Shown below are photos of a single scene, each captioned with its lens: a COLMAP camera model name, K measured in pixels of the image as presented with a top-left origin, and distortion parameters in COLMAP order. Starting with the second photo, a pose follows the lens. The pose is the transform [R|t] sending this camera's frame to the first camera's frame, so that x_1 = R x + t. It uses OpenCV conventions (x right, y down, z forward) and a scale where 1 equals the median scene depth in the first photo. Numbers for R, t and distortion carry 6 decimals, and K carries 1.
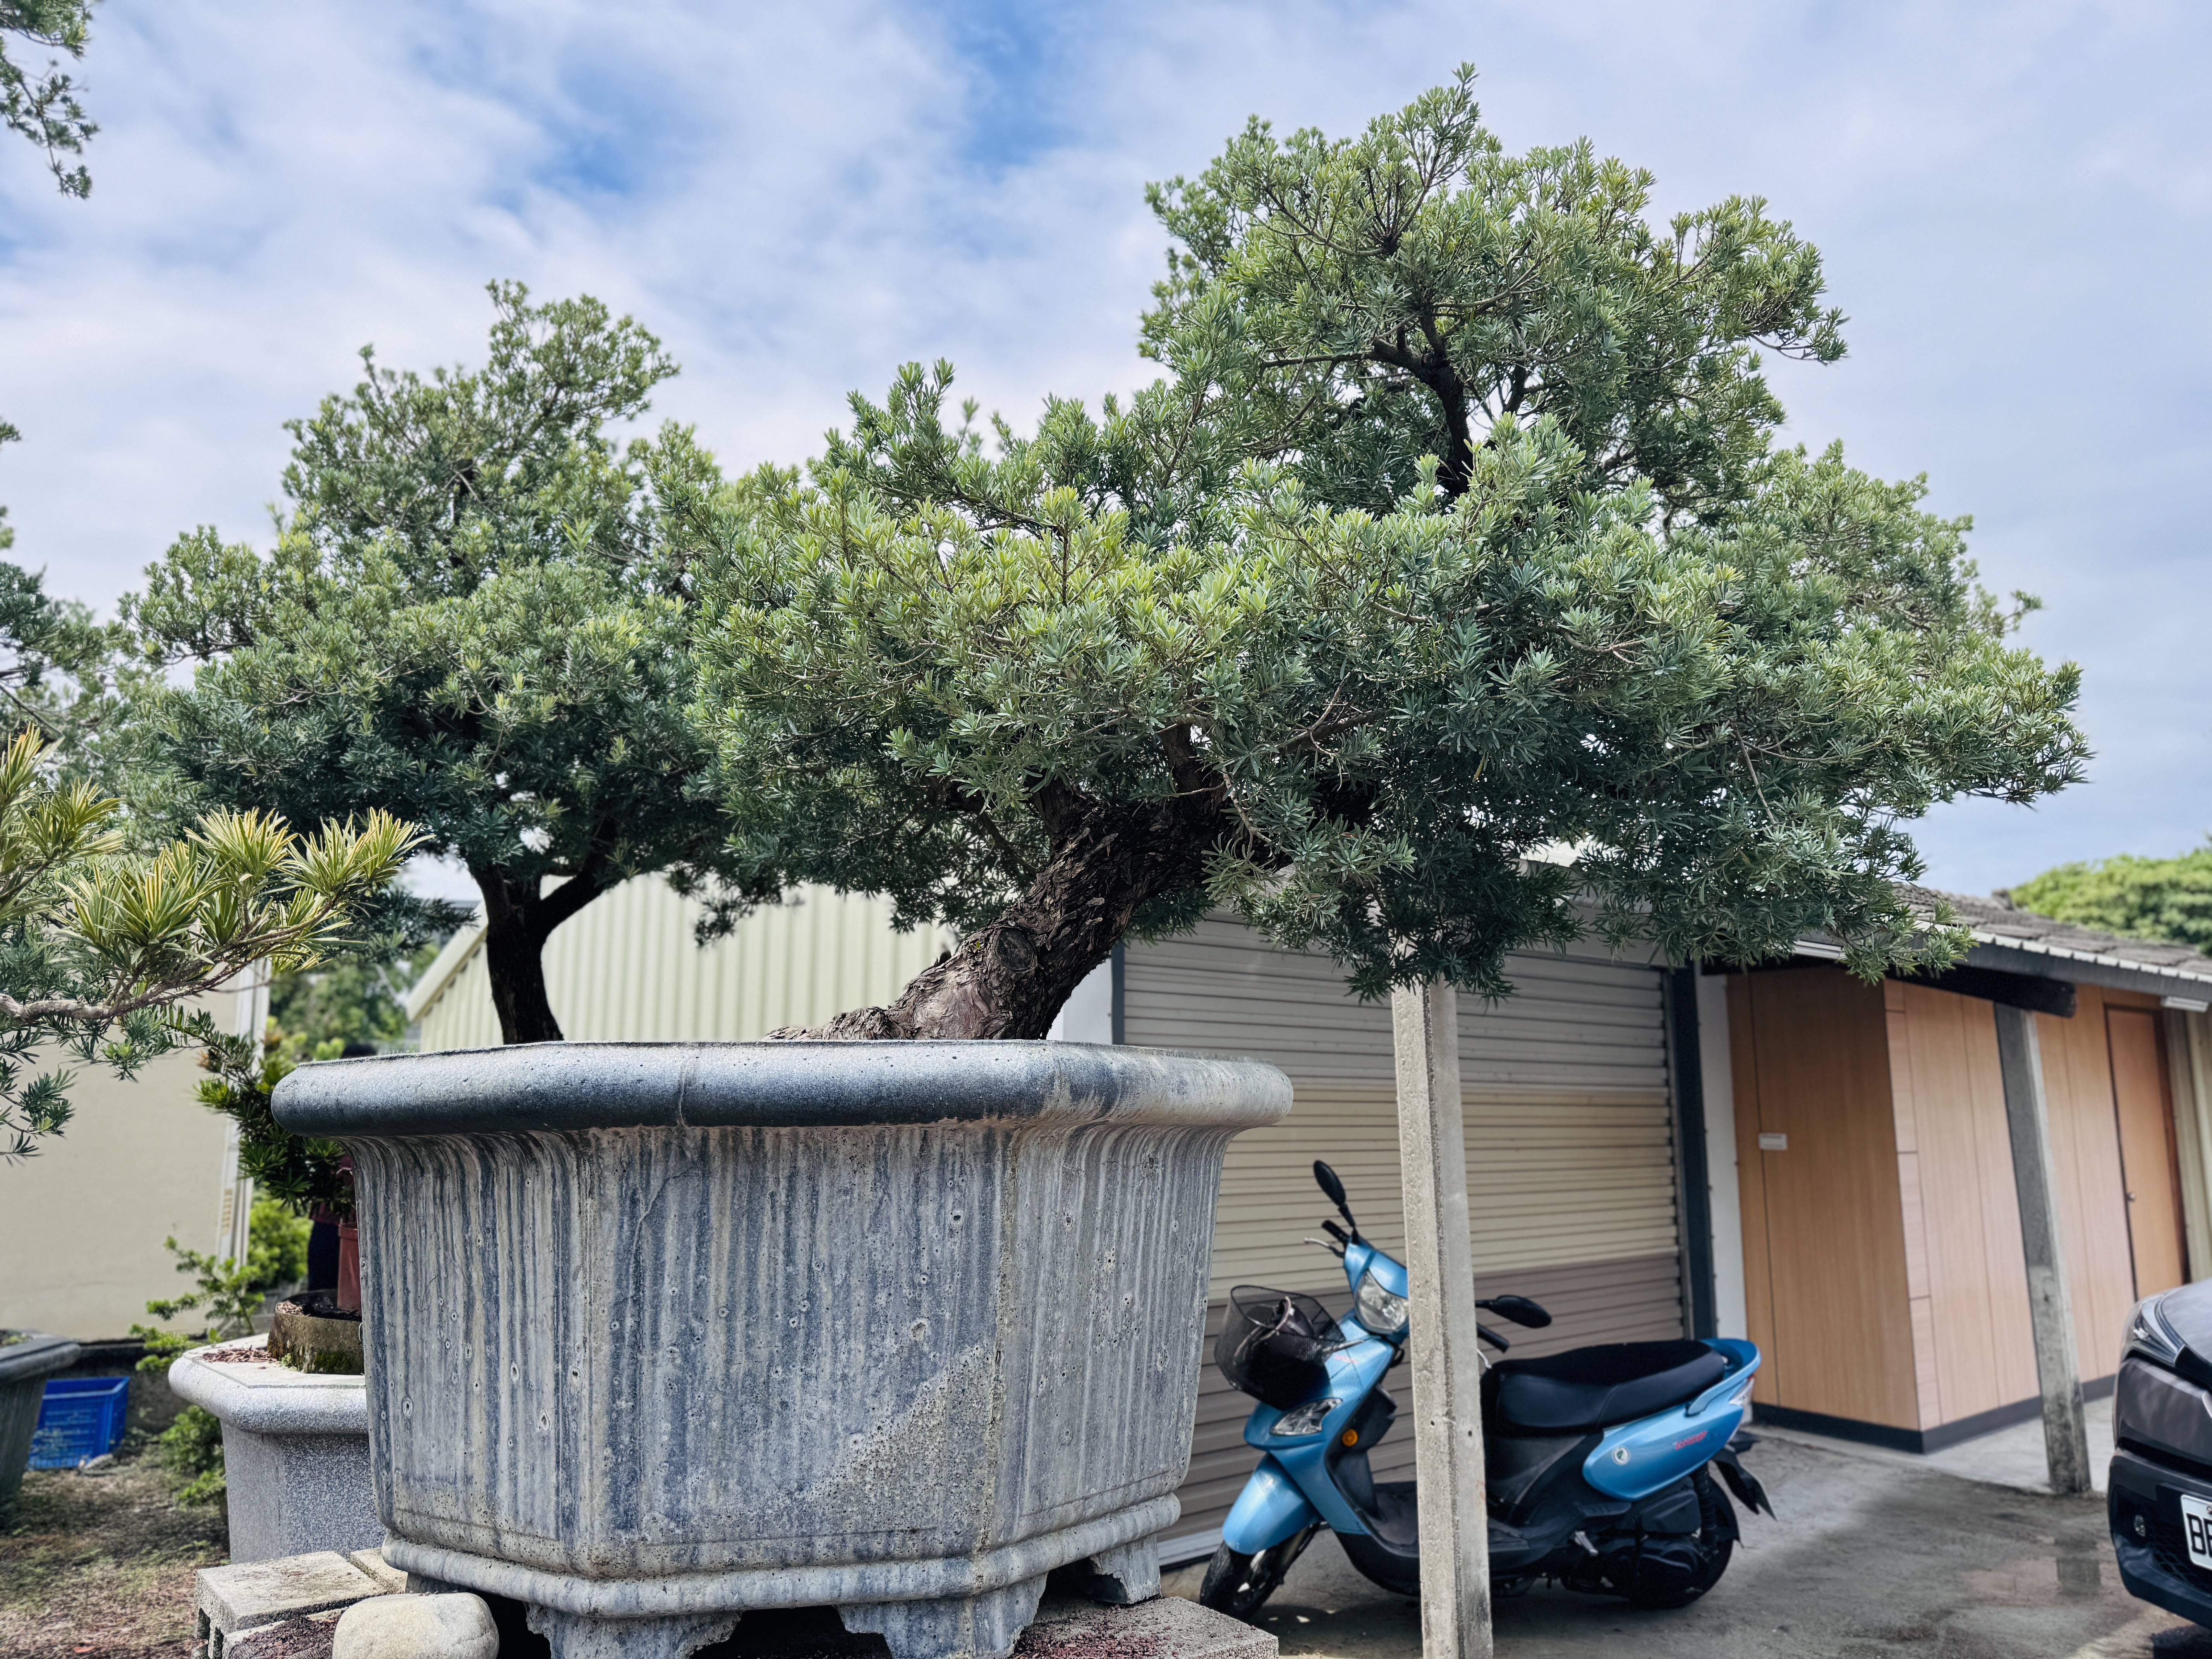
lens RADIAL K [[1548.7, 0, 1106.0], [0, 1548.7, 829.5], [0, 0, 1]] dist [0.002794, 0.000688]
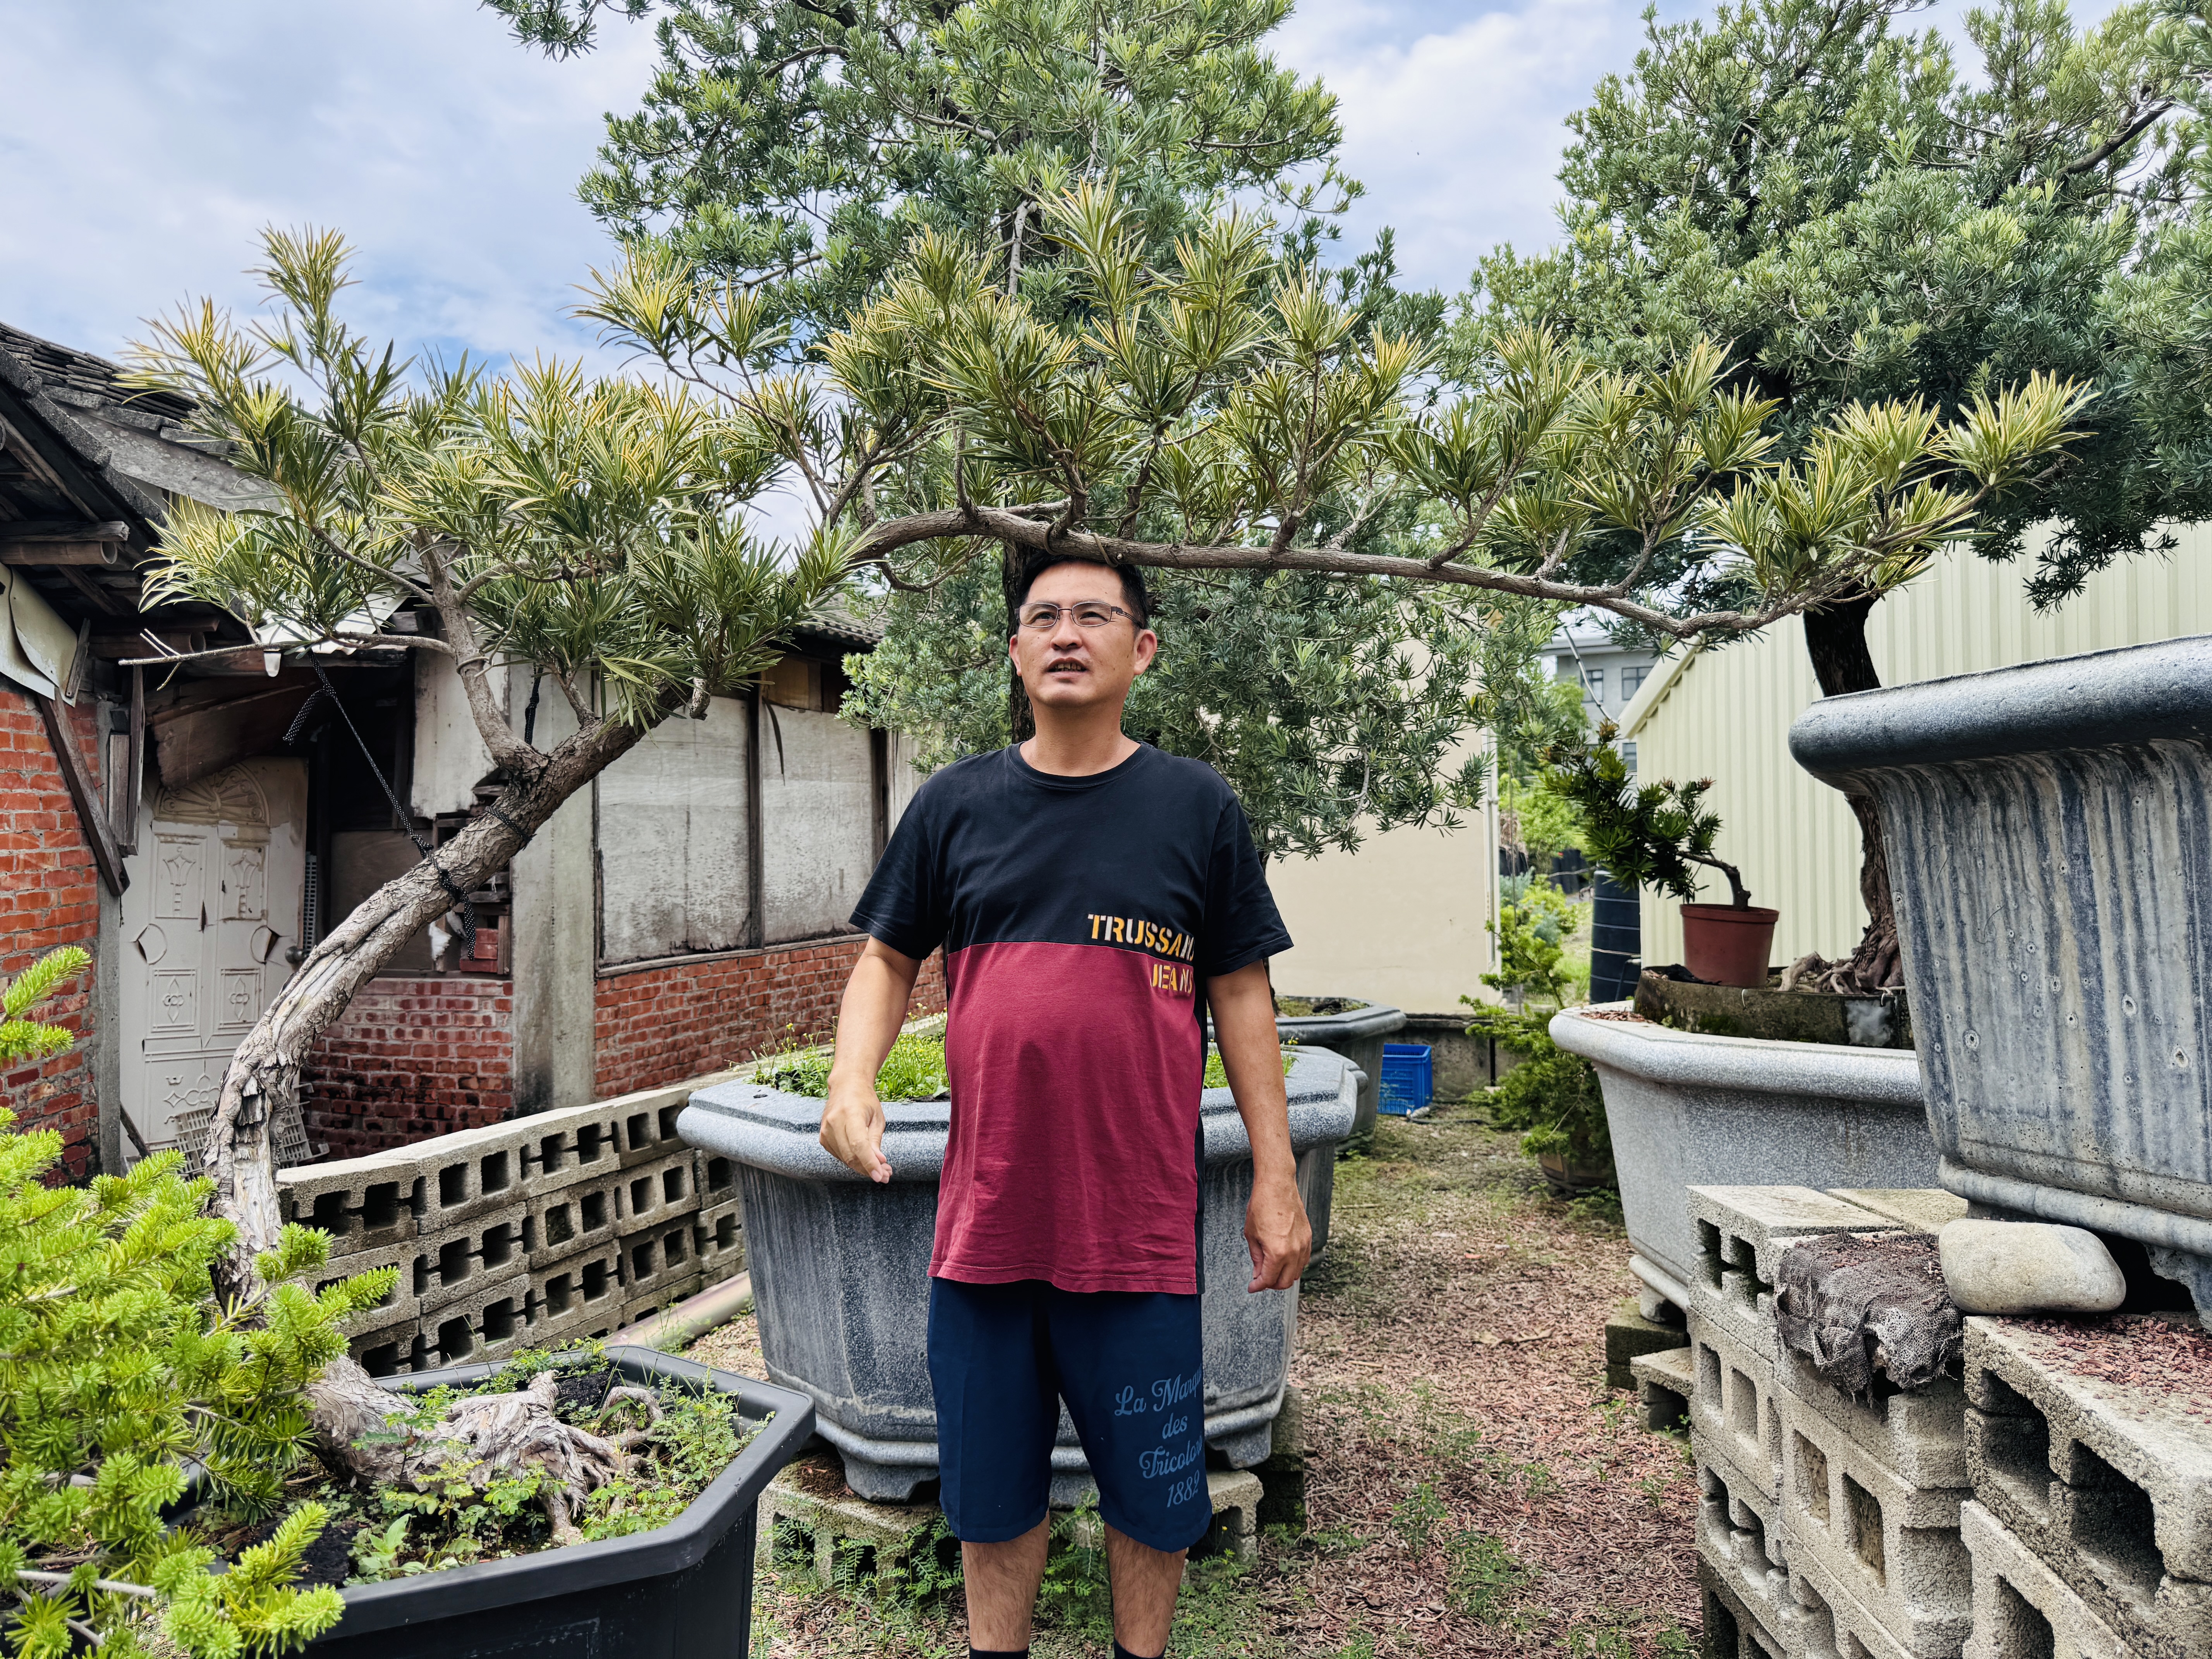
lens RADIAL K [[1550.9, 0, 1106.0], [0, 1550.9, 829.5], [0, 0, 1]] dist [-0.004229, -0.001030]
pose [[0.778872, -0.017017, -0.626952, -0.264277], [0.119865, 0.985245, 0.122169, 0.059625], [0.615622, -0.170304, 0.769419, -0.058825]]
